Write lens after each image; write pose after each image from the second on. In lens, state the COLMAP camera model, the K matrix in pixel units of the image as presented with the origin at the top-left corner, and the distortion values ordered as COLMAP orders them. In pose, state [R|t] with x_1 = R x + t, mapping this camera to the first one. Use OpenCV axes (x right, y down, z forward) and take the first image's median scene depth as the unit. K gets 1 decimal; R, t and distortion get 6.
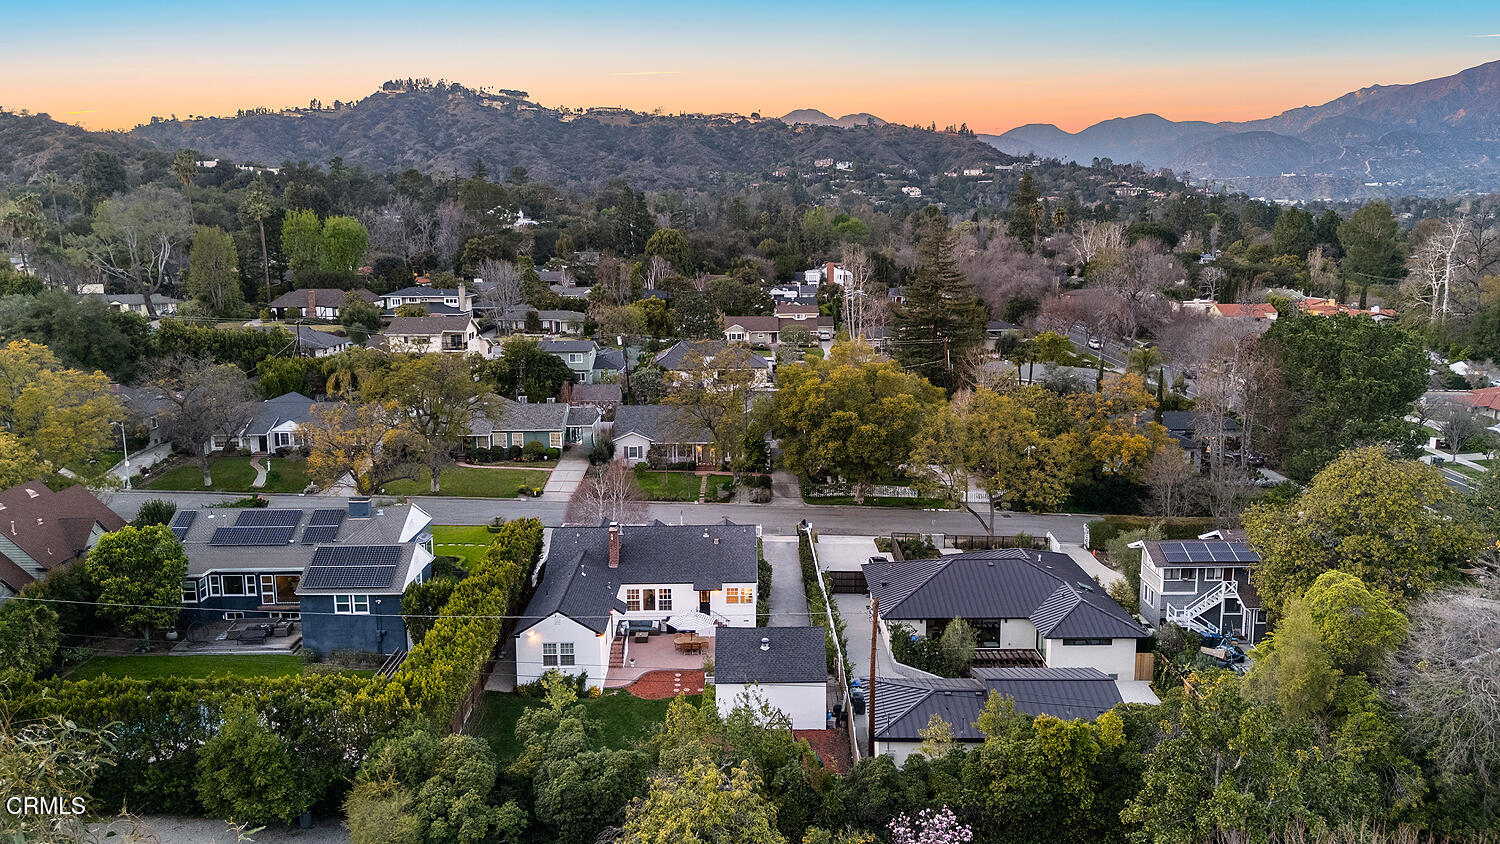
lens RADIAL K [[1128.7, 0, 750.0], [0, 1128.7, 422.0], [0, 0, 1]] dist [0.087030, -0.093181]
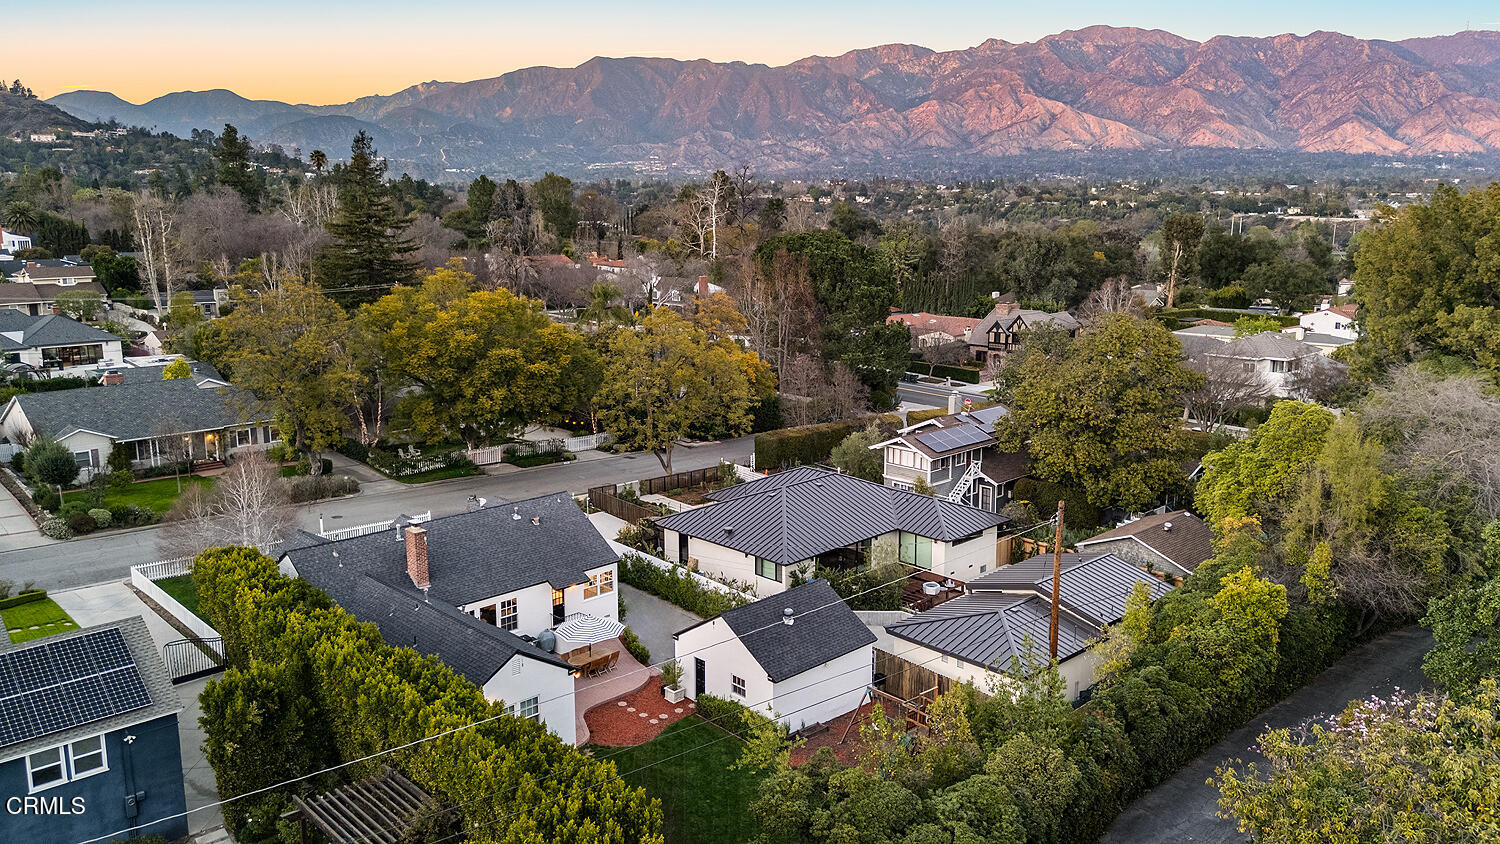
lens RADIAL K [[1128.7, 0, 750.0], [0, 1128.7, 422.0], [0, 0, 1]] dist [0.087030, -0.093181]
pose [[0.723611, -0.128746, 0.678094, -0.110831], [0.120937, 0.990900, 0.059081, 0.004988], [-0.679530, 0.039255, 0.732597, 0.105112]]
